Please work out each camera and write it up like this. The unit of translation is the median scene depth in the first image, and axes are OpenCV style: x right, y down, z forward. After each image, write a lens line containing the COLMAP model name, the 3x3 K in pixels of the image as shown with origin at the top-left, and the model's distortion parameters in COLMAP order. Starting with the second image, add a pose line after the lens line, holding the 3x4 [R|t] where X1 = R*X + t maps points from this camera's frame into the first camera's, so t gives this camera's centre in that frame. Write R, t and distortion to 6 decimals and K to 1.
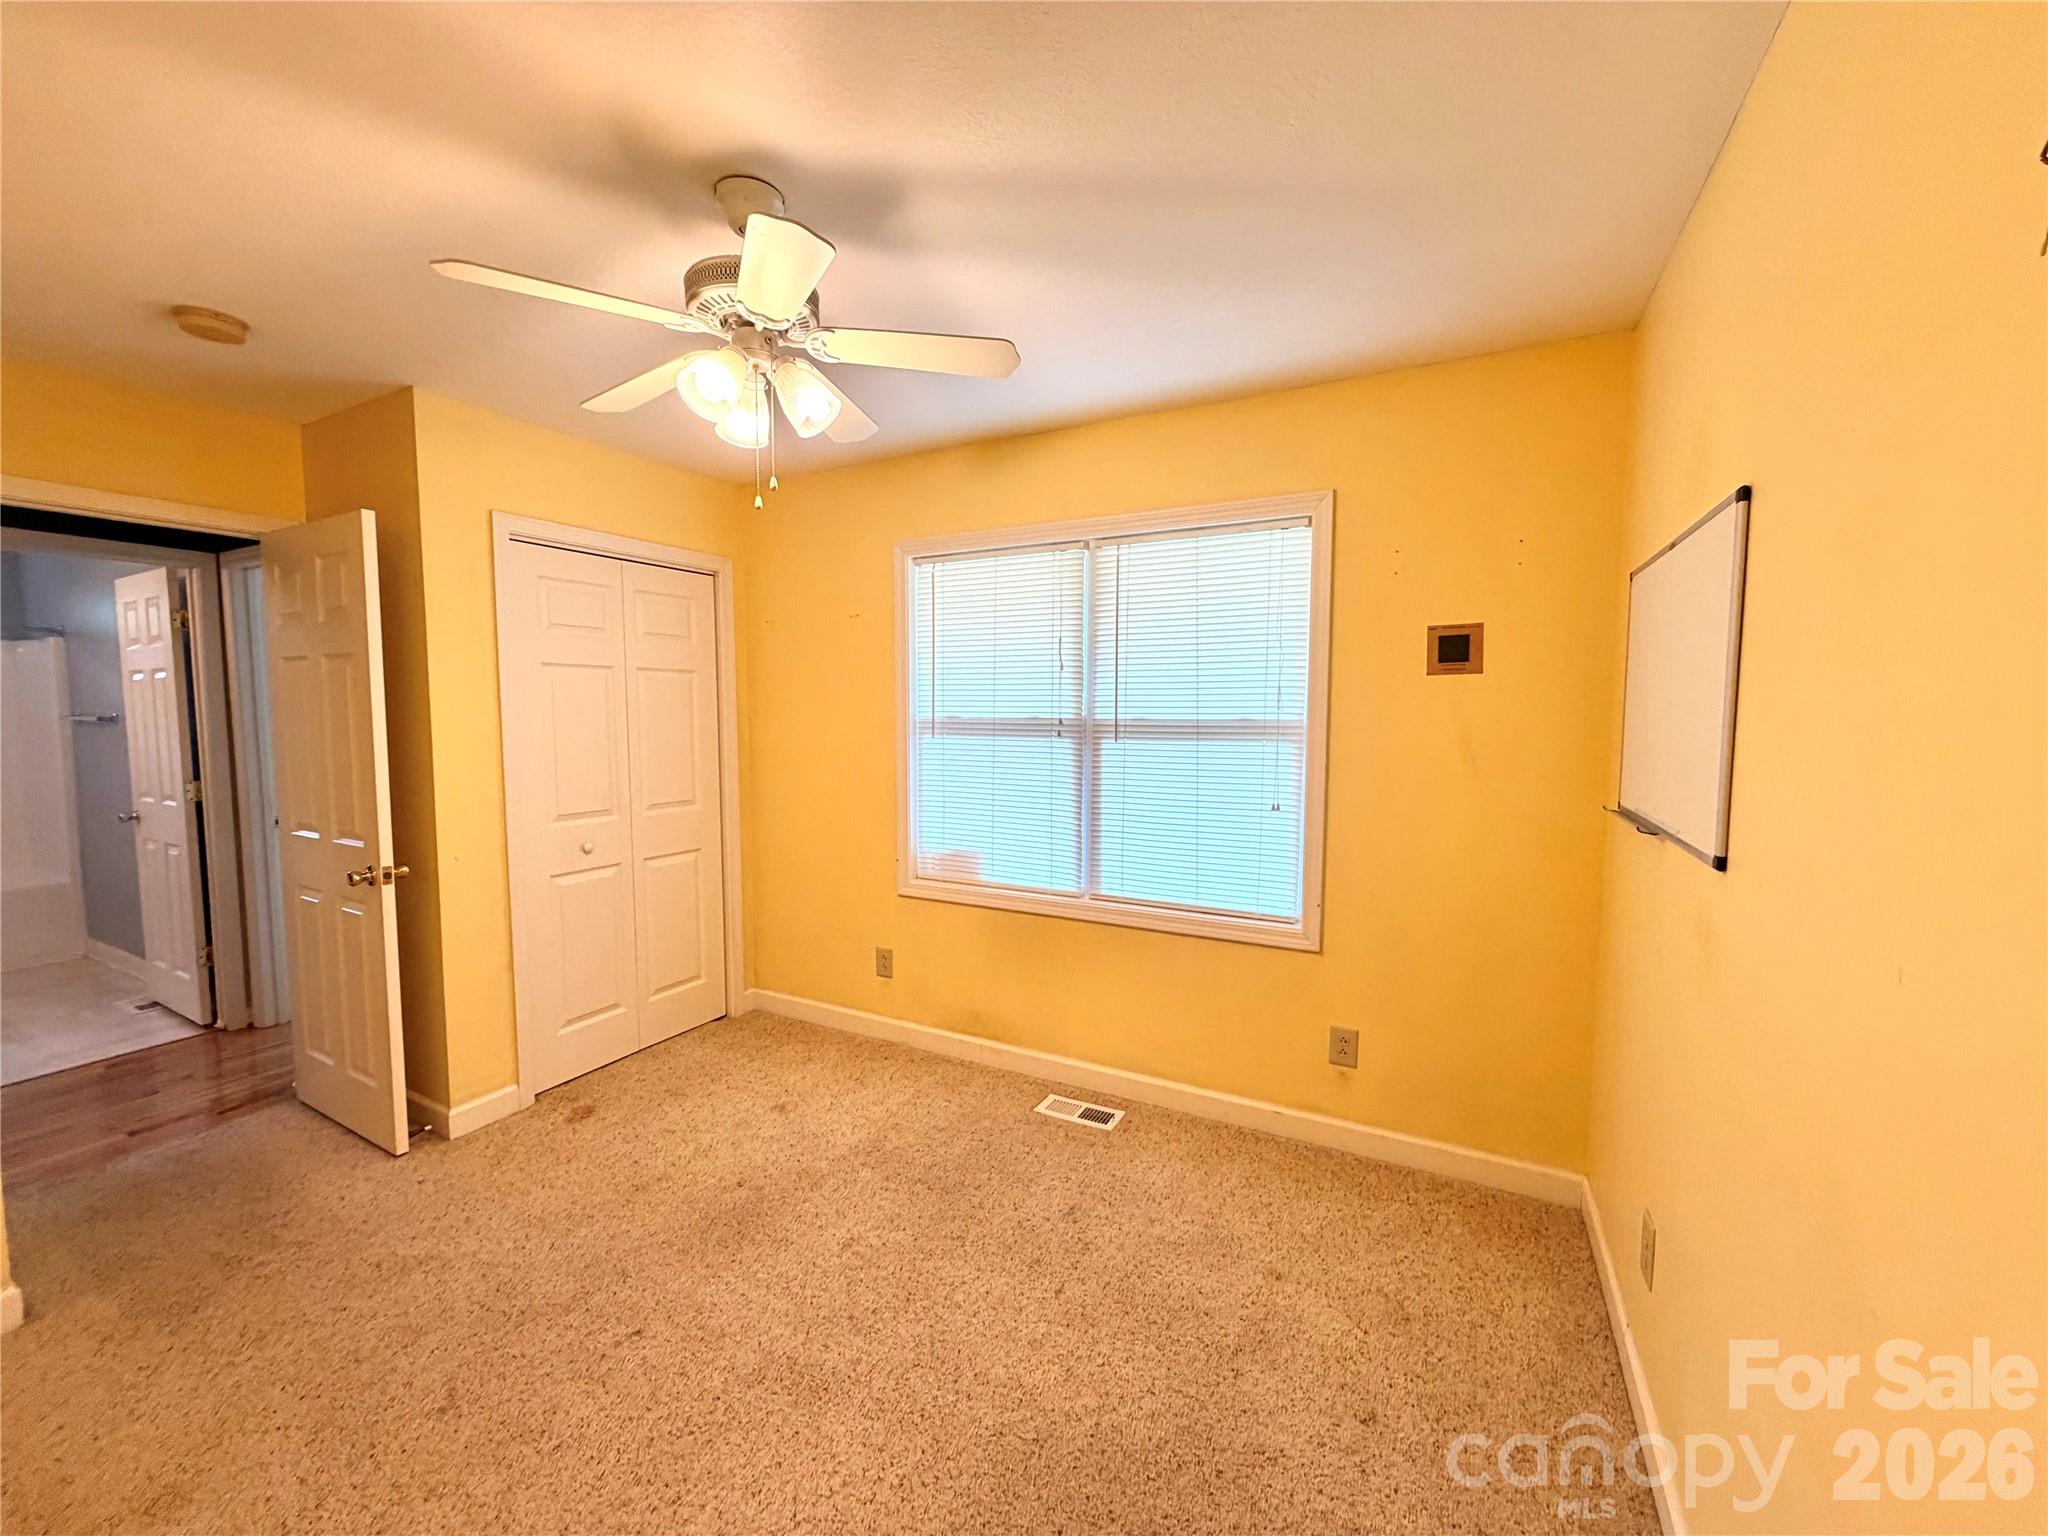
lens RADIAL K [[812.4, 0, 1023.5], [0, 812.4, 767.3], [0, 0, 1]] dist [0.000542, 0.000199]
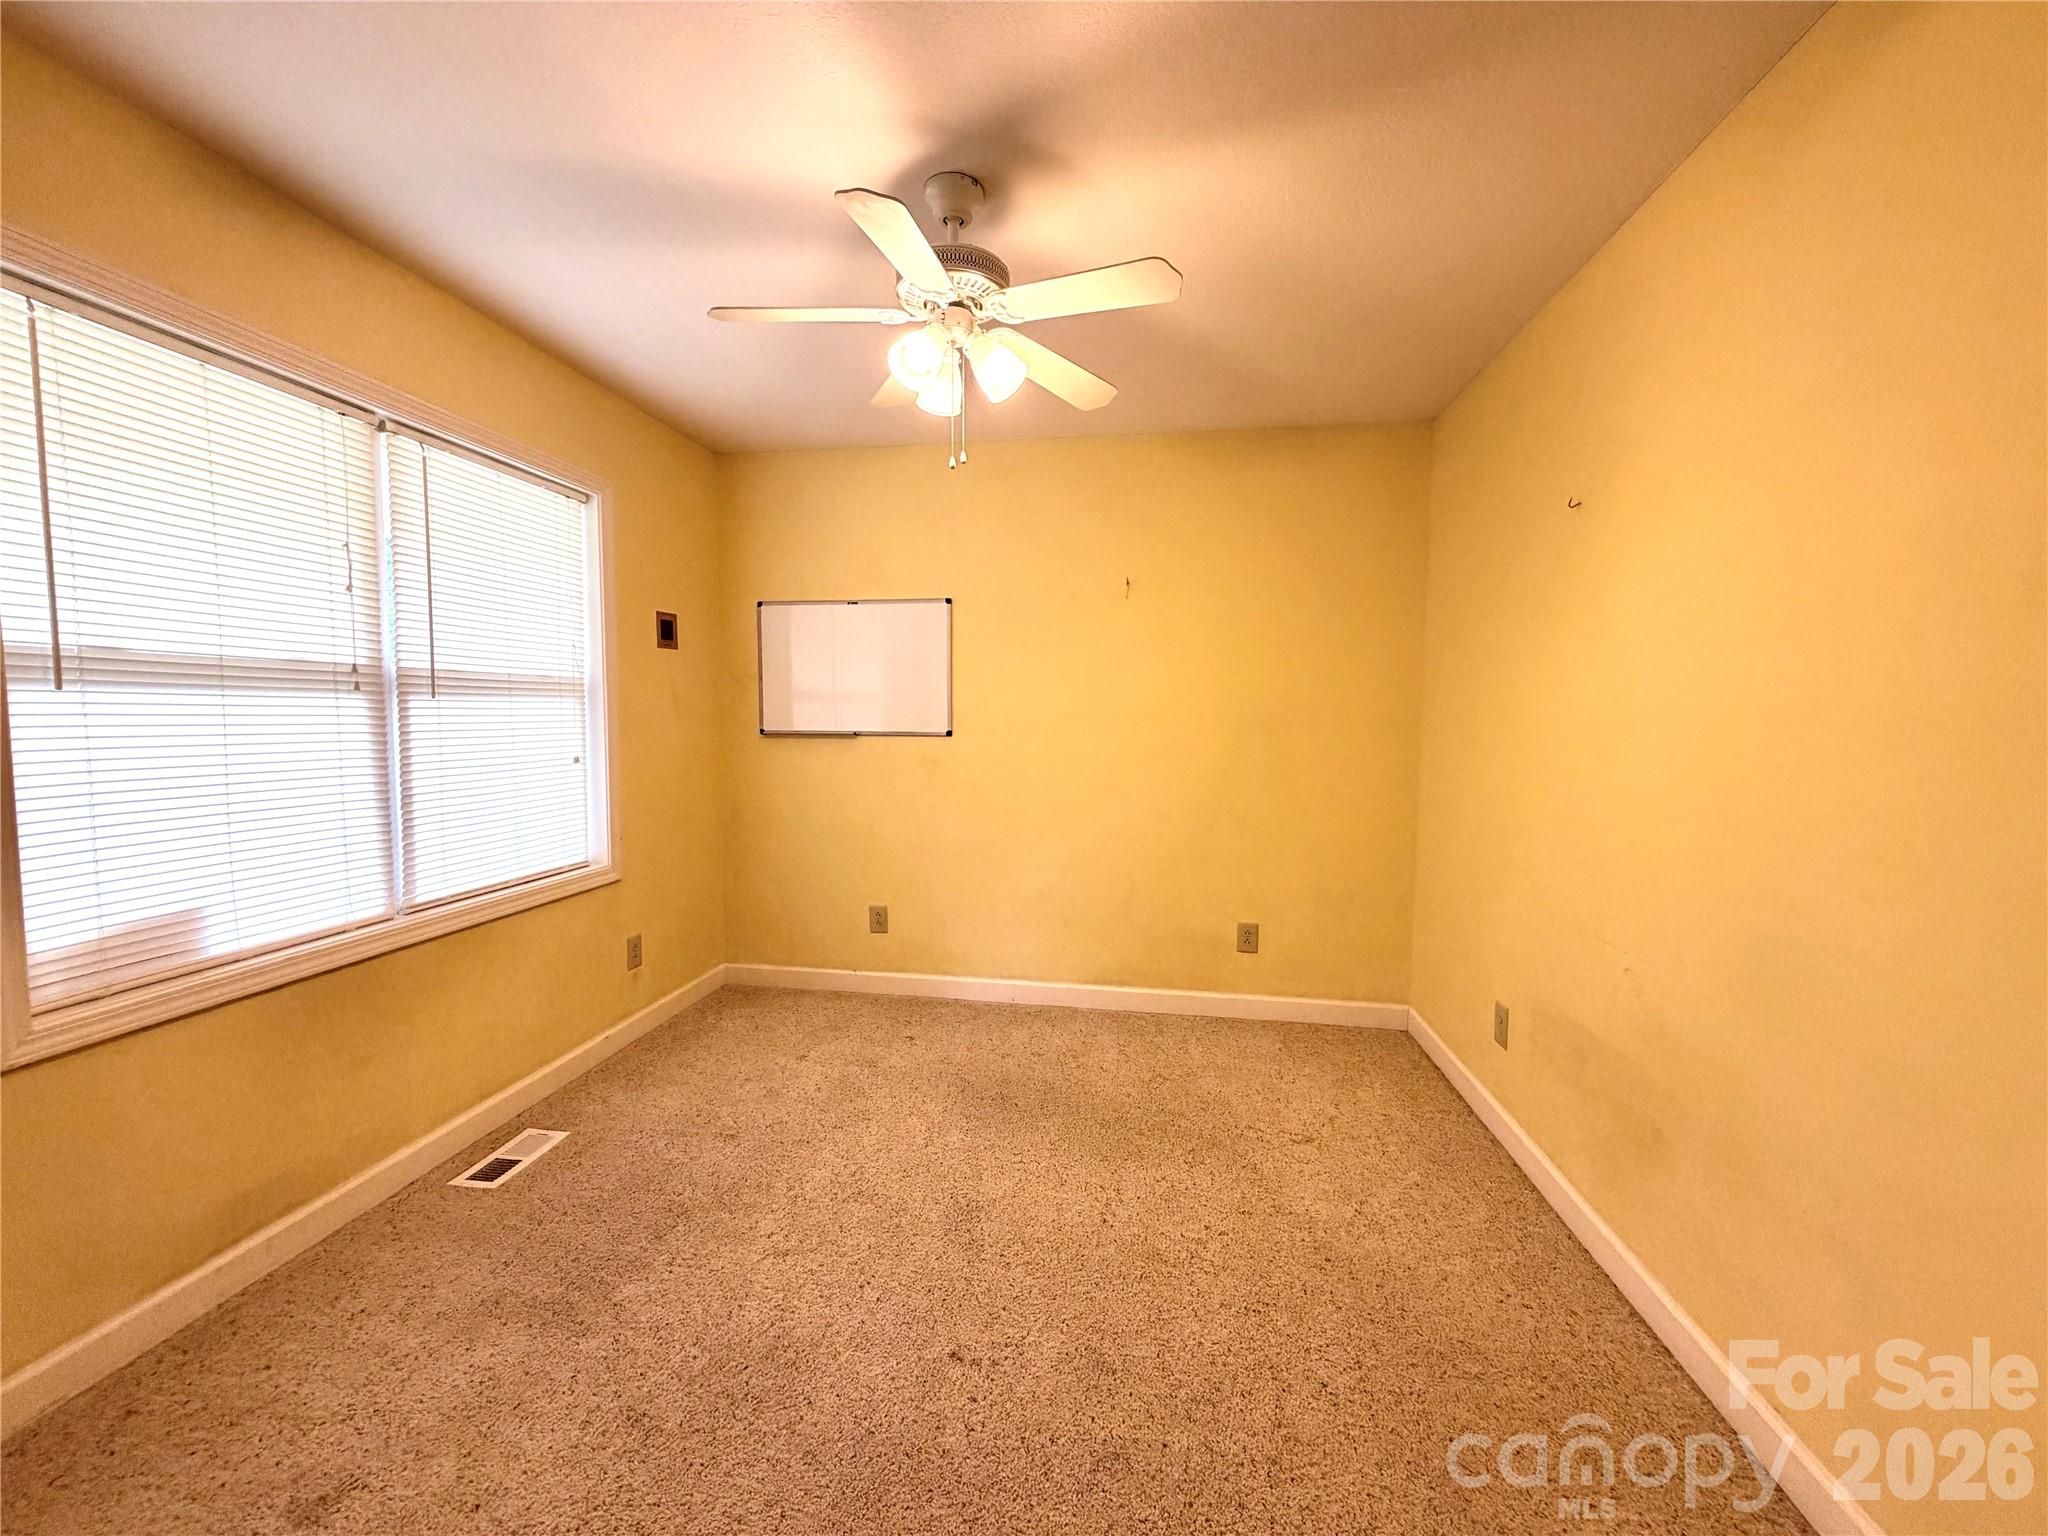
lens RADIAL K [[812.4, 0, 1007.4], [0, 812.4, 765.2], [0, 0, 1]] dist [0.000542, 0.000199]
pose [[-0.303843, -0.066008, 0.950433, -0.790272], [0.060545, 0.994243, 0.088406, -0.003421], [-0.950796, 0.084405, -0.298097, 0.711846]]
